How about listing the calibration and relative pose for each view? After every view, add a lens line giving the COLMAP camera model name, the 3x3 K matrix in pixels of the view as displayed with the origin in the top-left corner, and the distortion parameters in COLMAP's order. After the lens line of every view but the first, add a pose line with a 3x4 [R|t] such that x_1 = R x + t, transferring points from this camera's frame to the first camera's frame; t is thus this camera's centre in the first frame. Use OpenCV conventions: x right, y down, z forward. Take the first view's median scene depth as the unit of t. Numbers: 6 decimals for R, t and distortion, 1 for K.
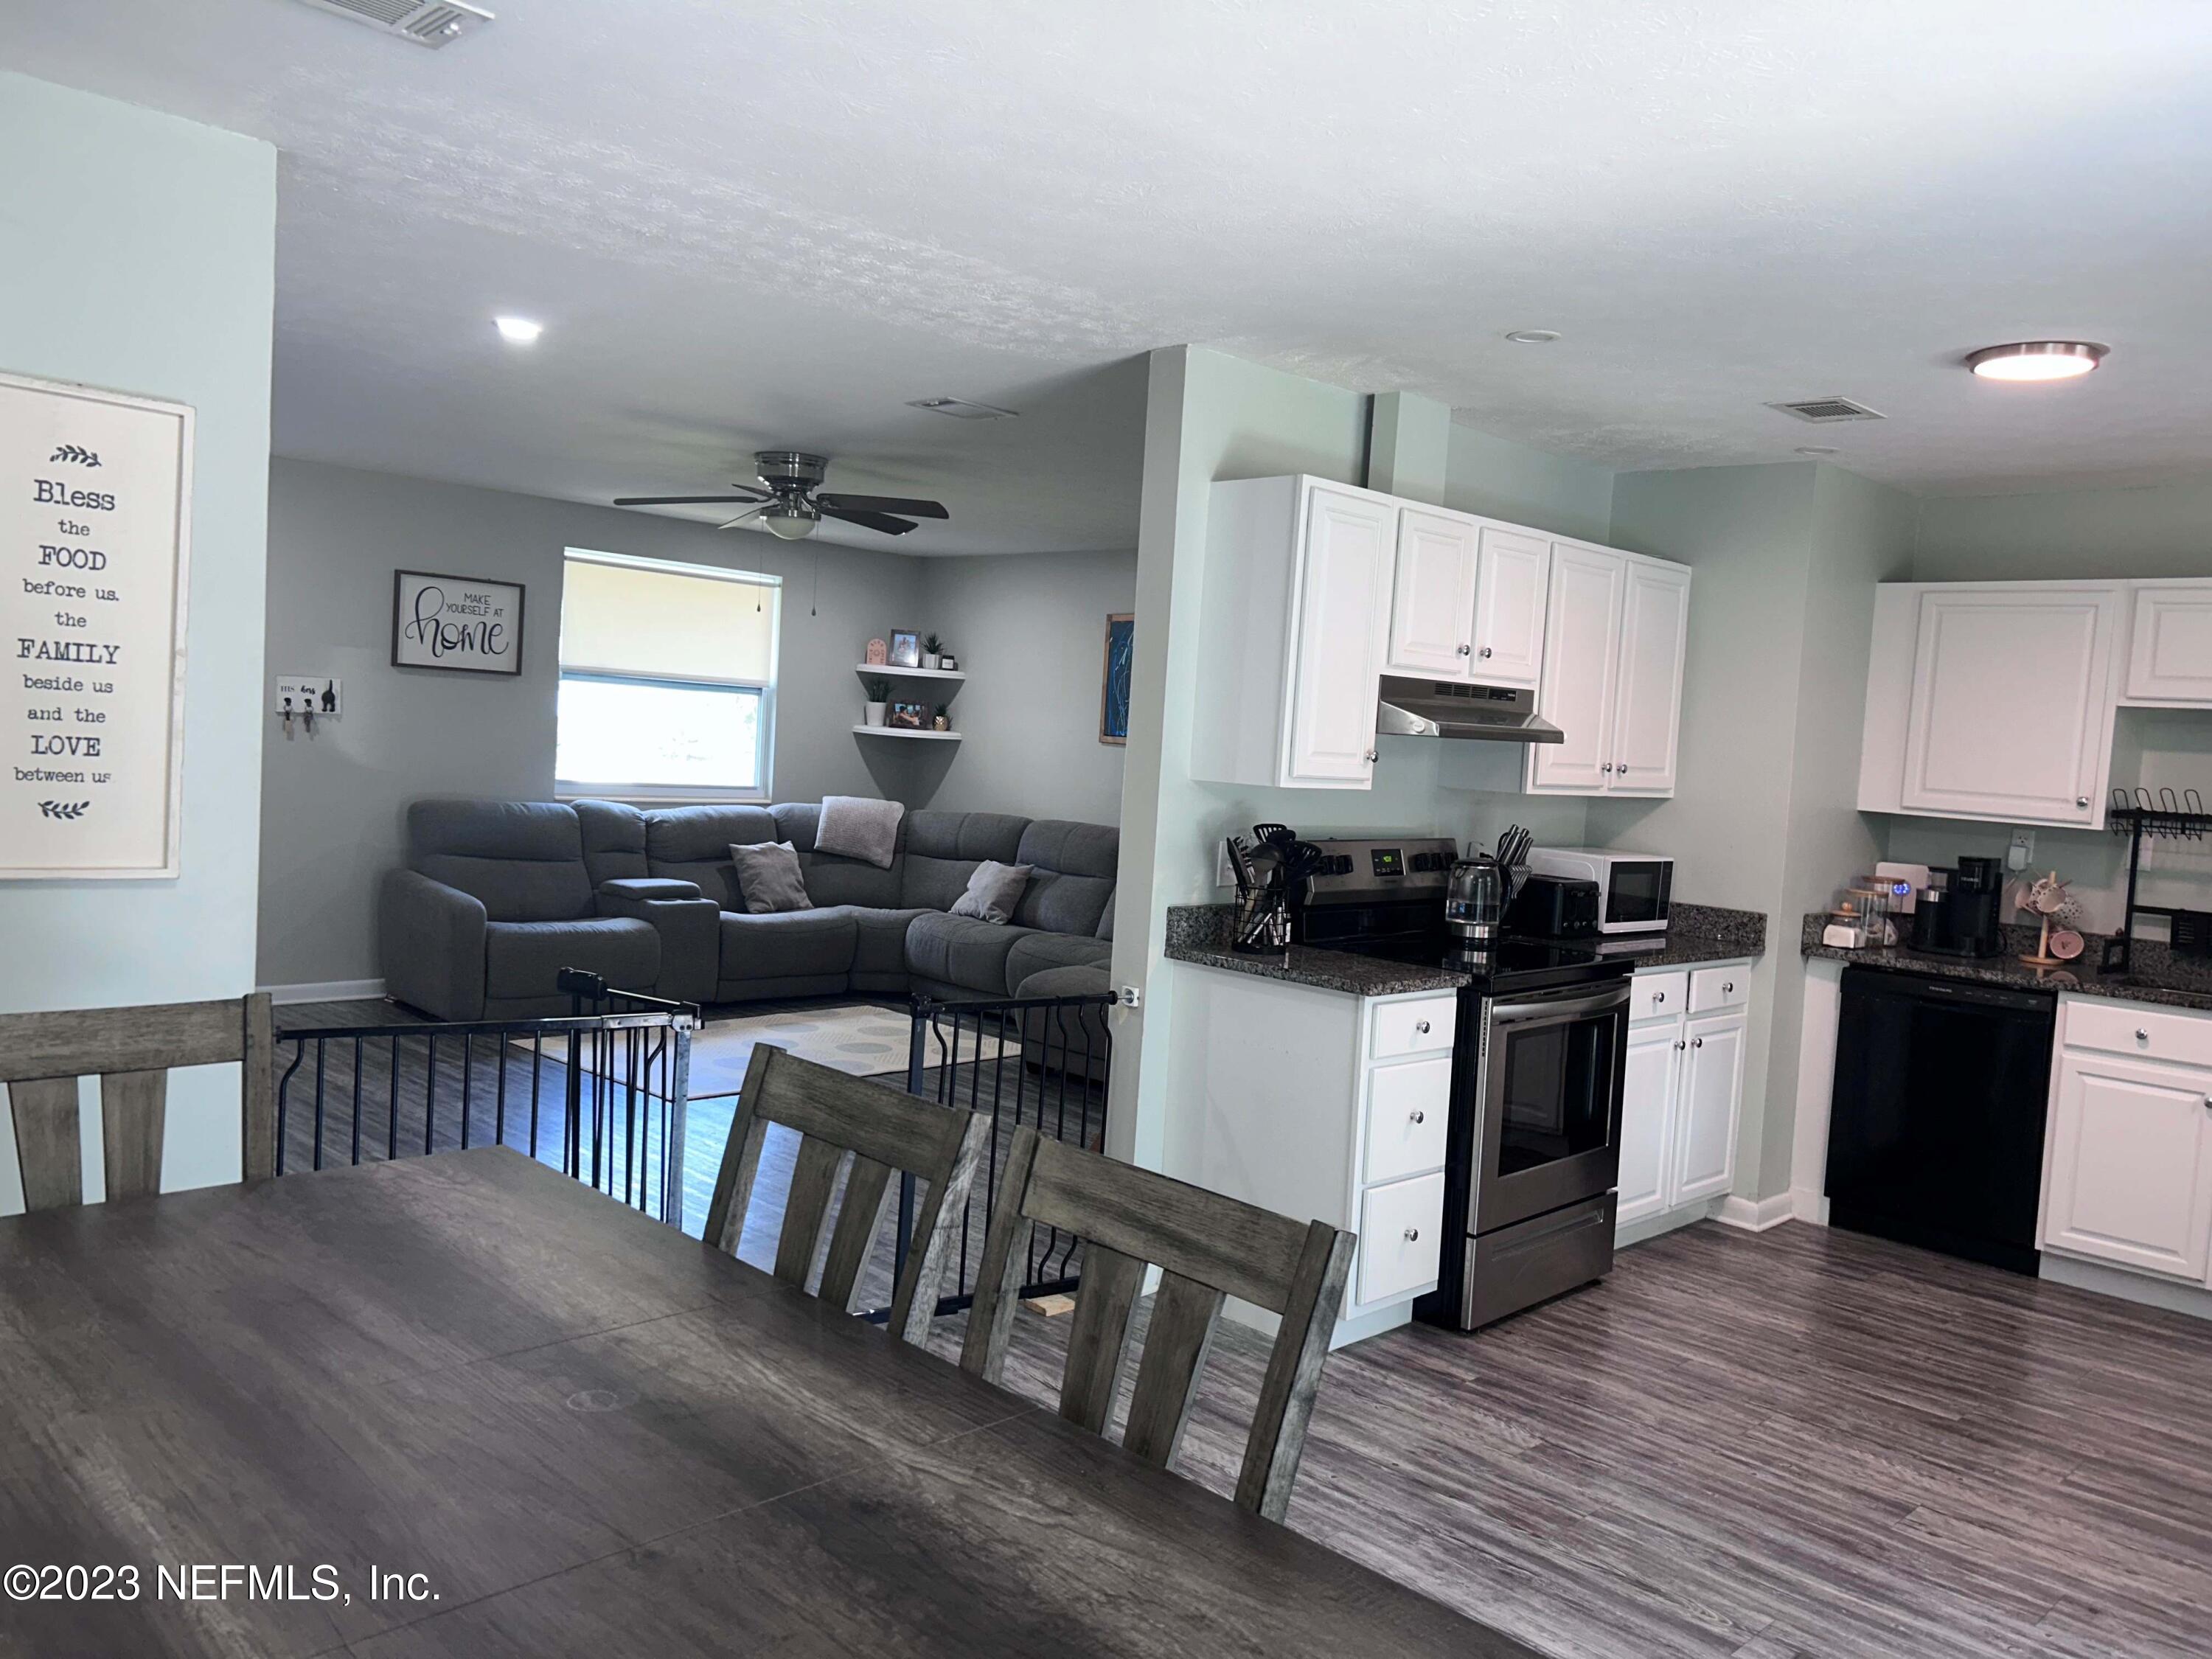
lens RADIAL K [[1650.3, 0, 1138.1], [0, 1650.3, 838.9], [0, 0, 1]] dist [-0.006328, -0.007975]
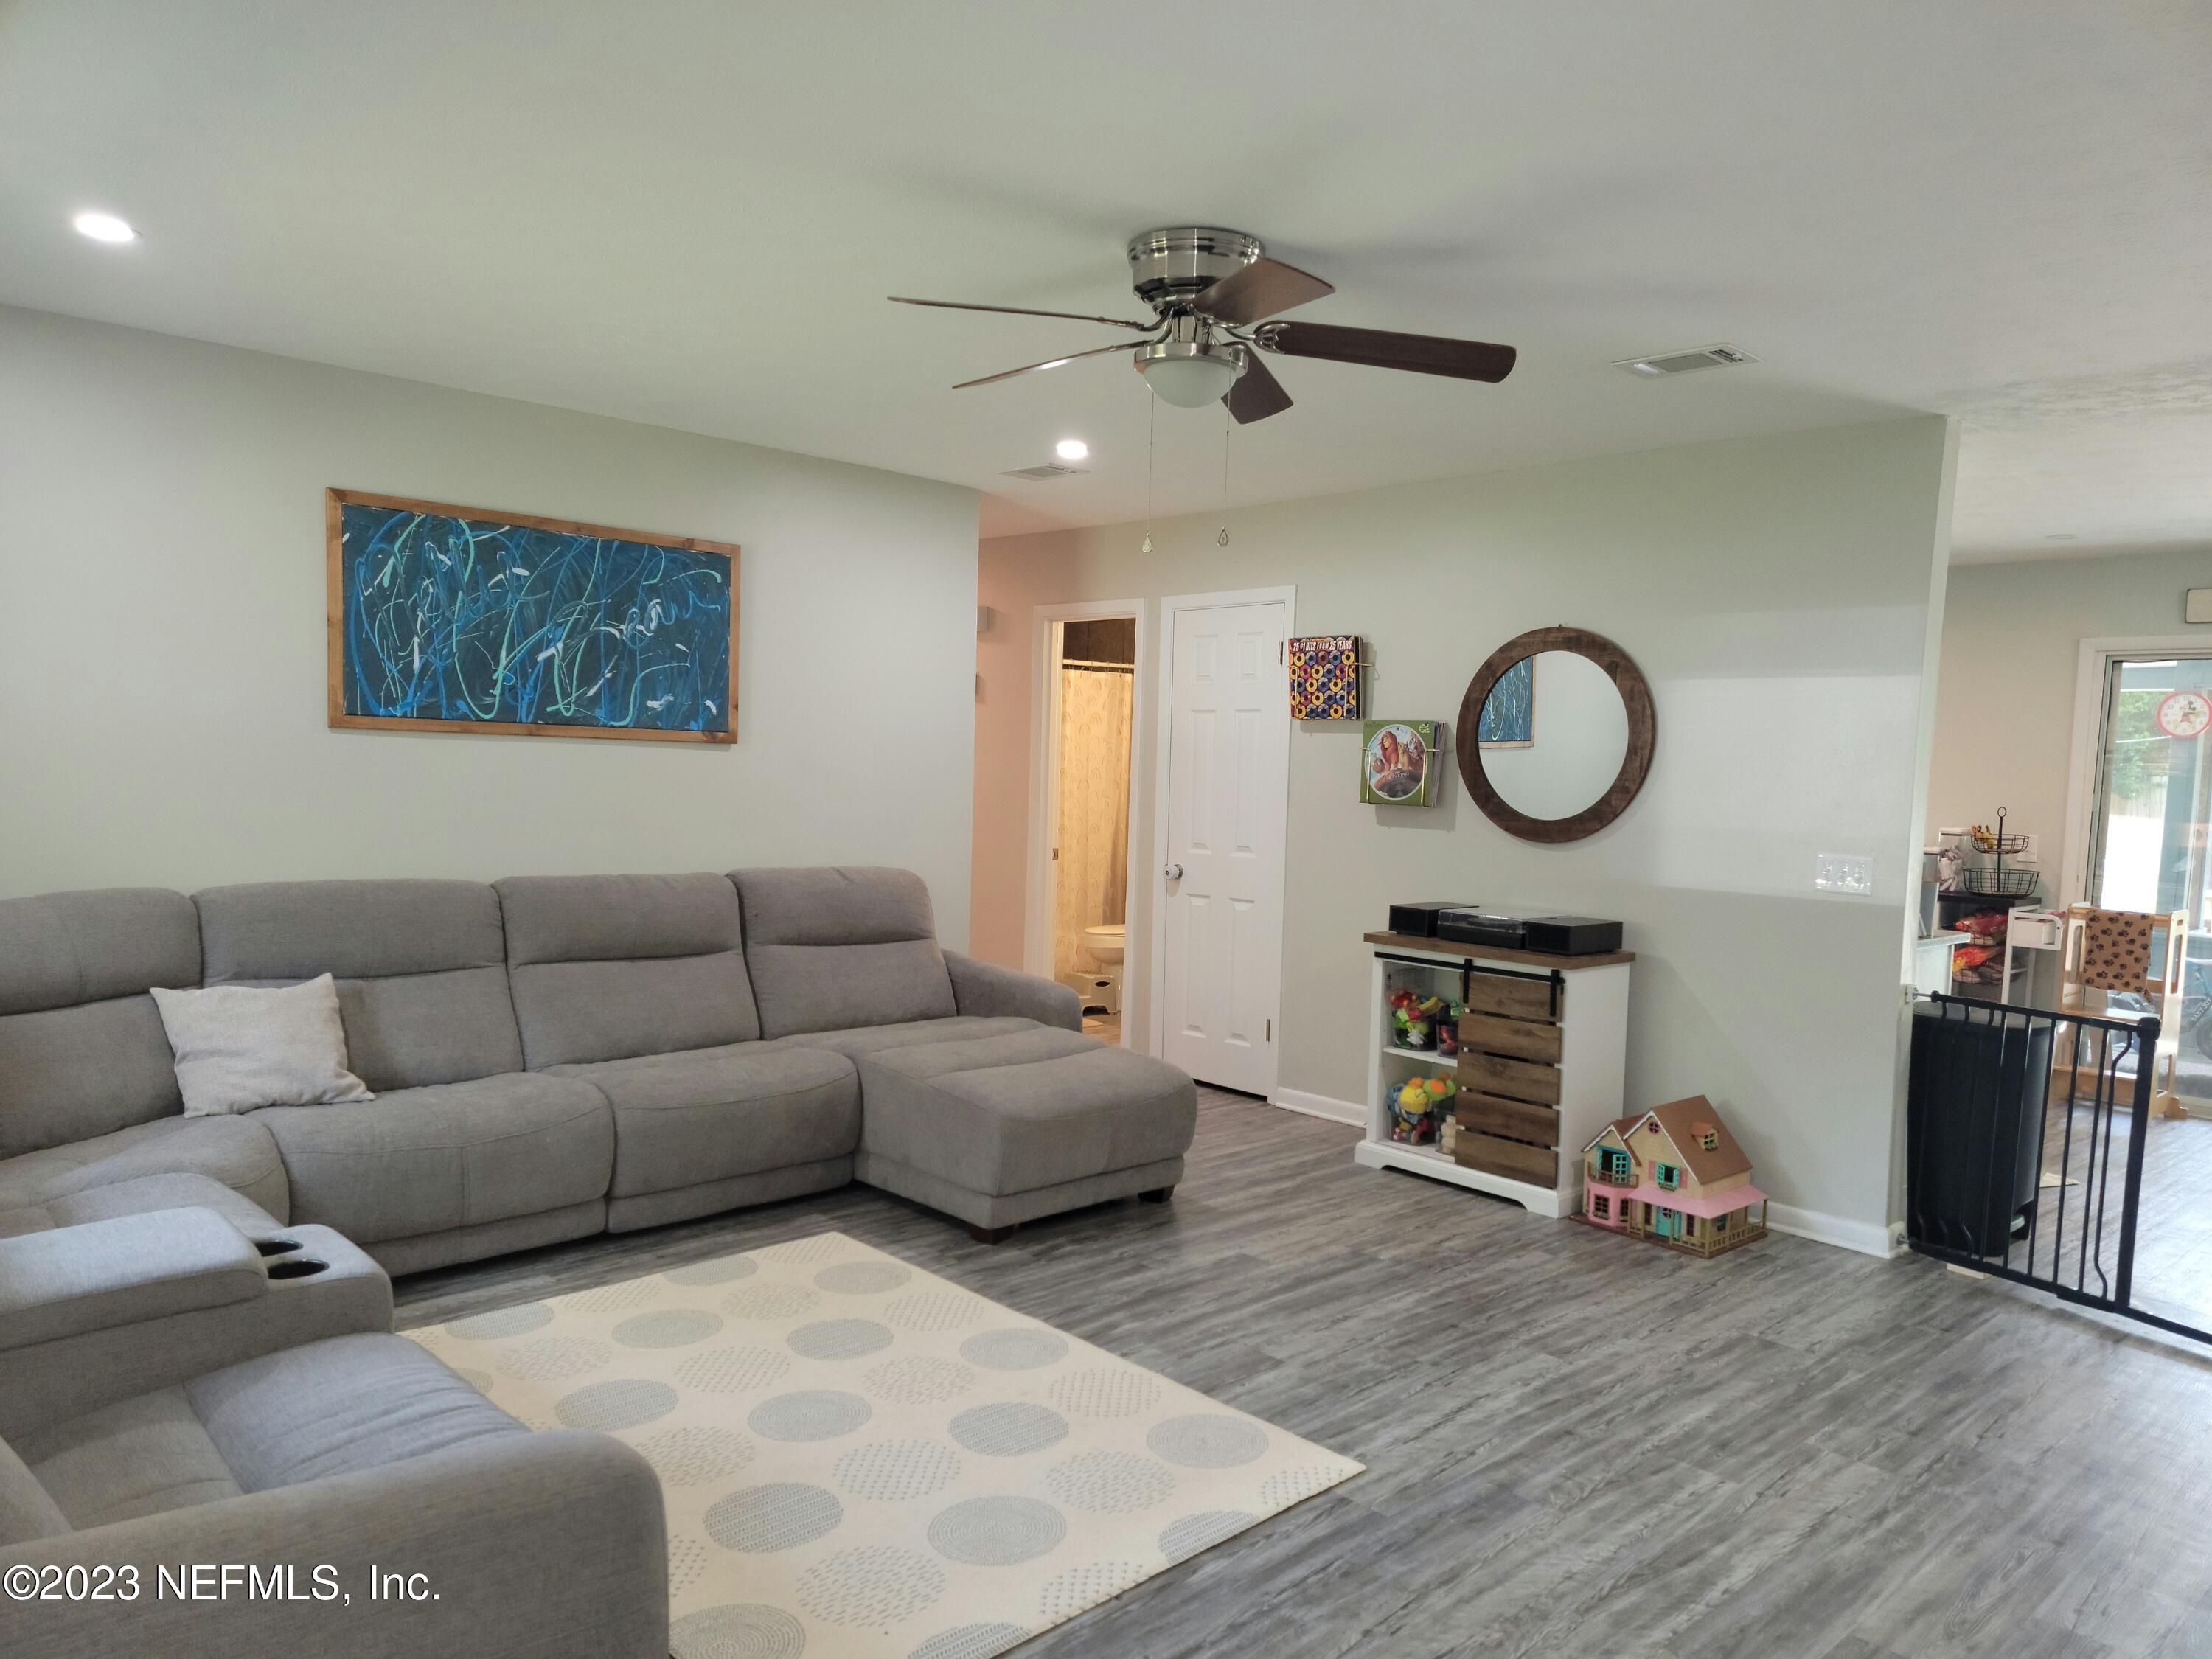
lens RADIAL K [[1525.3, 0, 1123.6], [0, 1525.3, 867.5], [0, 0, 1]] dist [0.070915, -0.005002]
pose [[0.051468, -0.132914, 0.989790, -0.535717], [0.033219, 0.990783, 0.131320, -0.073792], [-0.998122, 0.026121, 0.055409, 0.740188]]
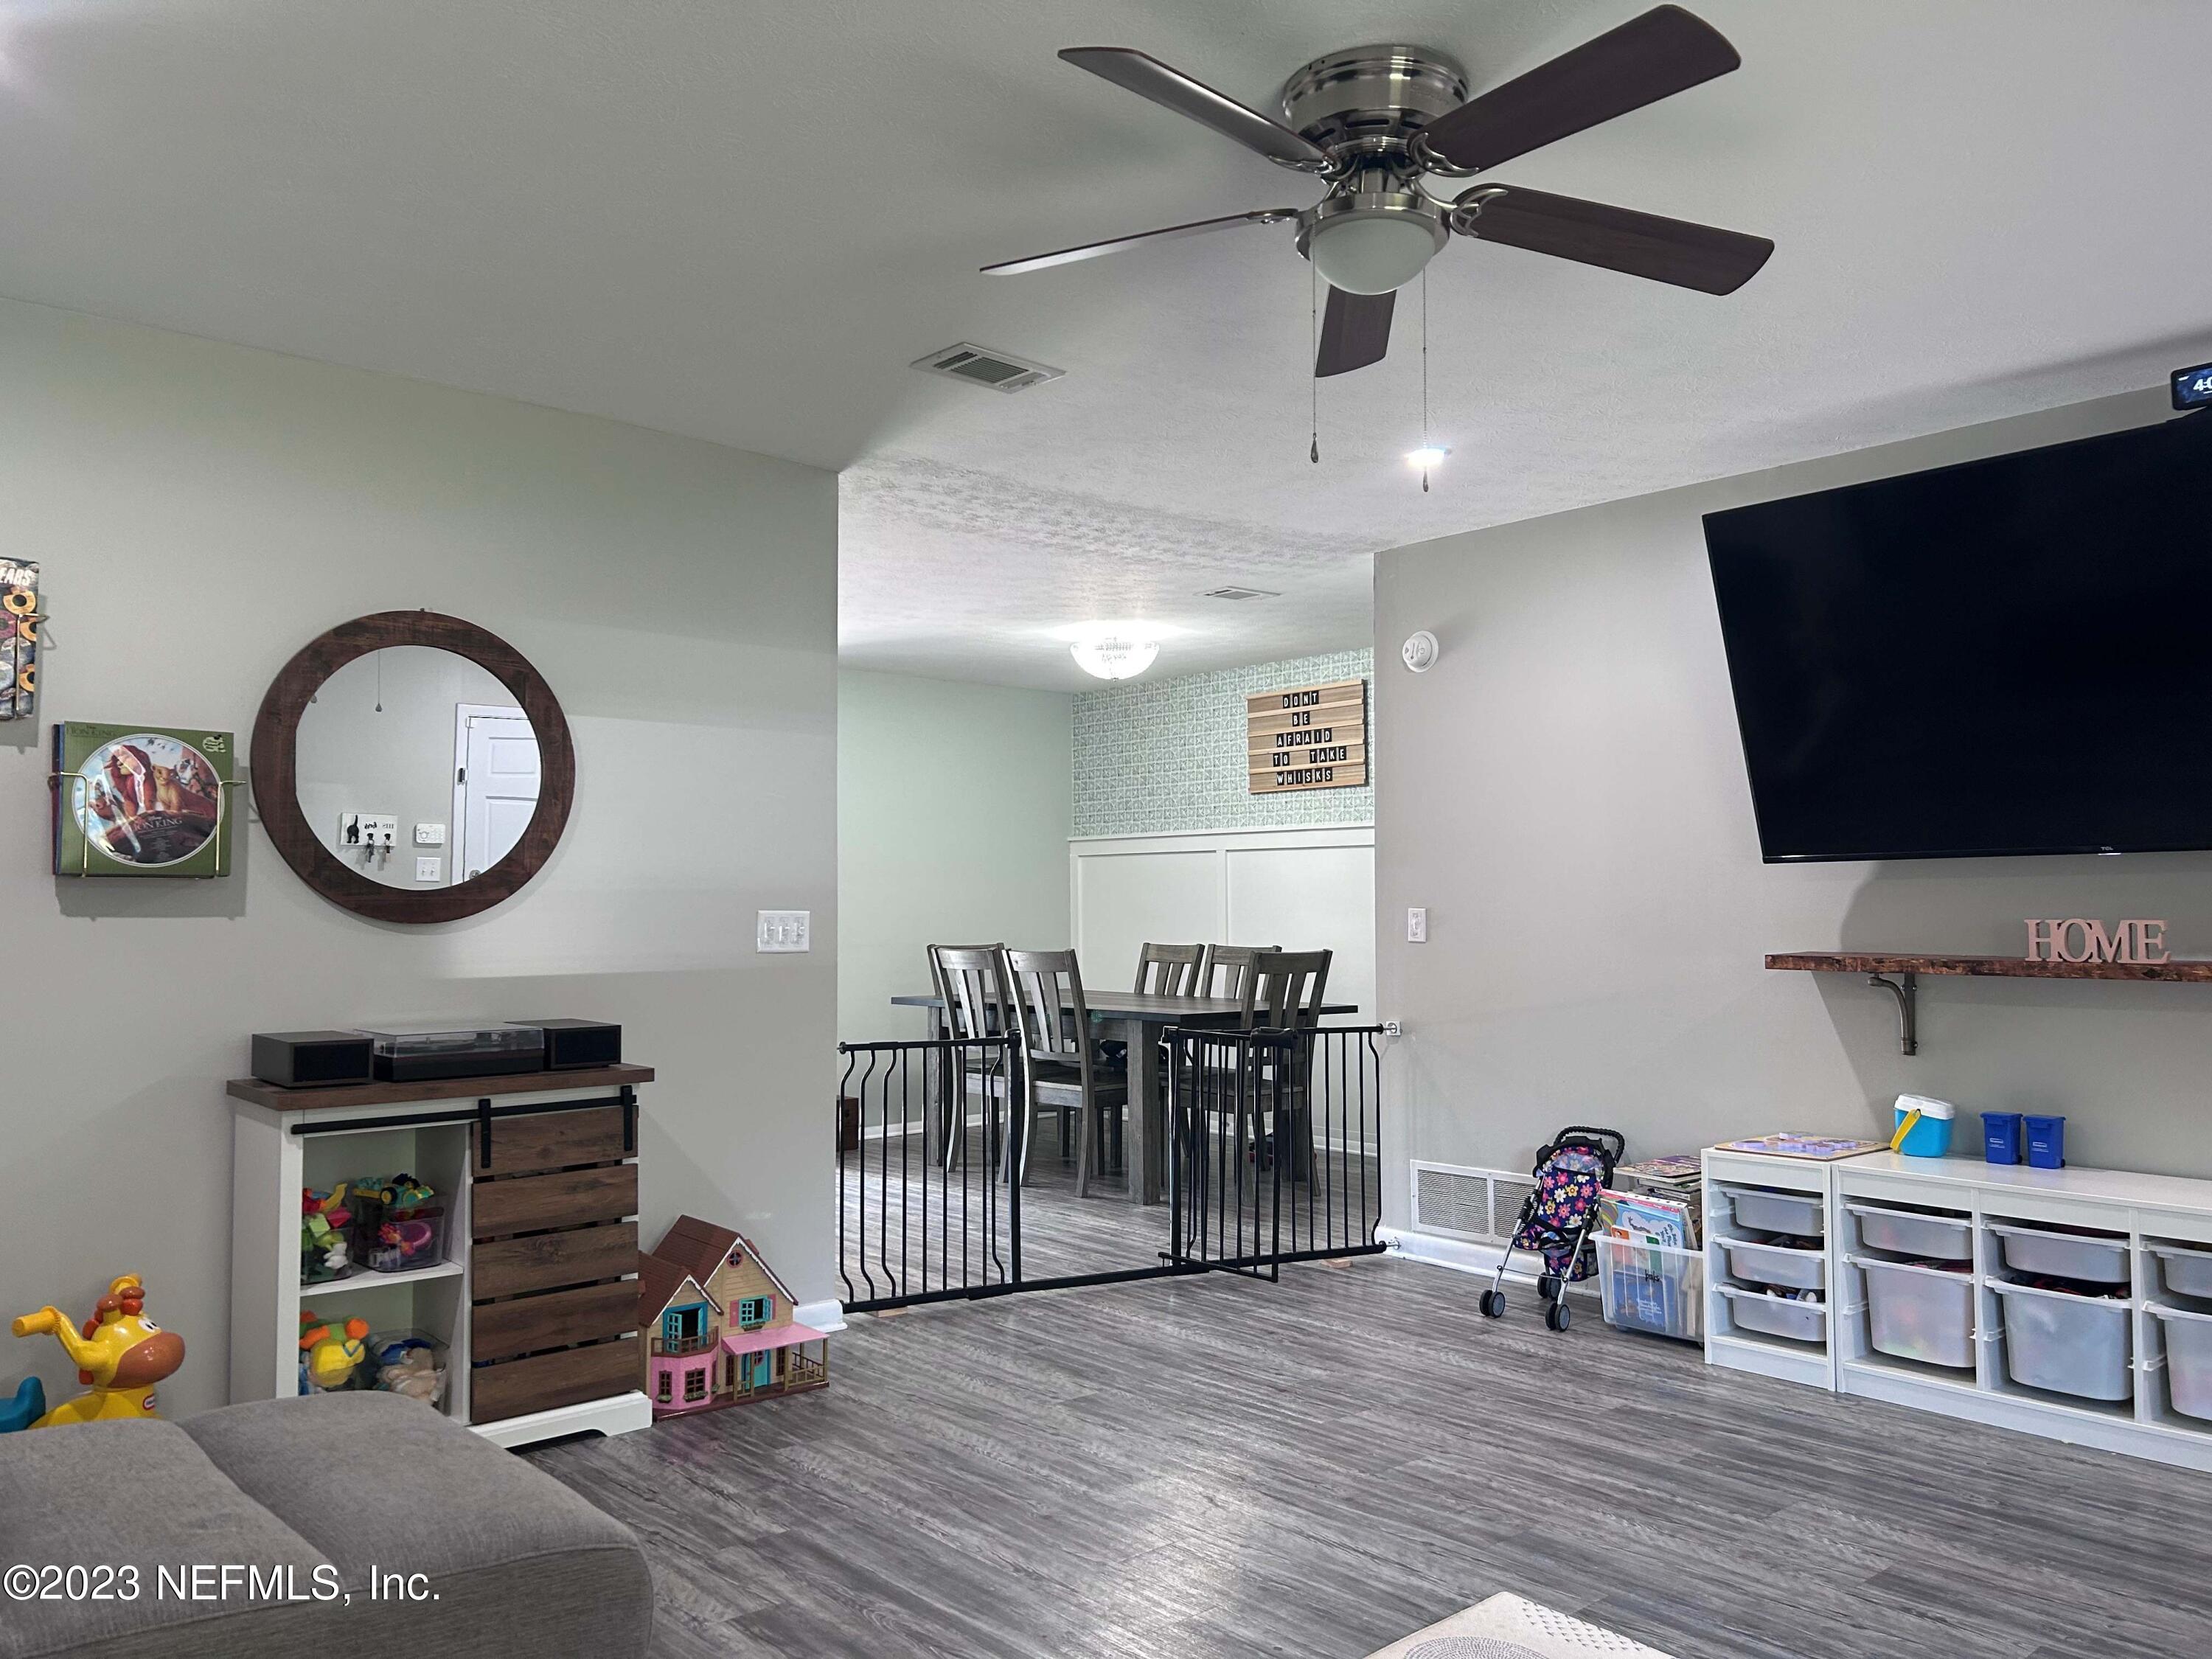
lens RADIAL K [[1674.1, 0, 1092.5], [0, 1674.1, 855.0], [0, 0, 1]] dist [0.016223, -0.000503]
pose [[-0.993924, -0.057344, 0.093953, -0.140500], [-0.054018, 0.997833, 0.037567, -0.043062], [-0.095903, 0.032264, -0.994868, 1.043931]]
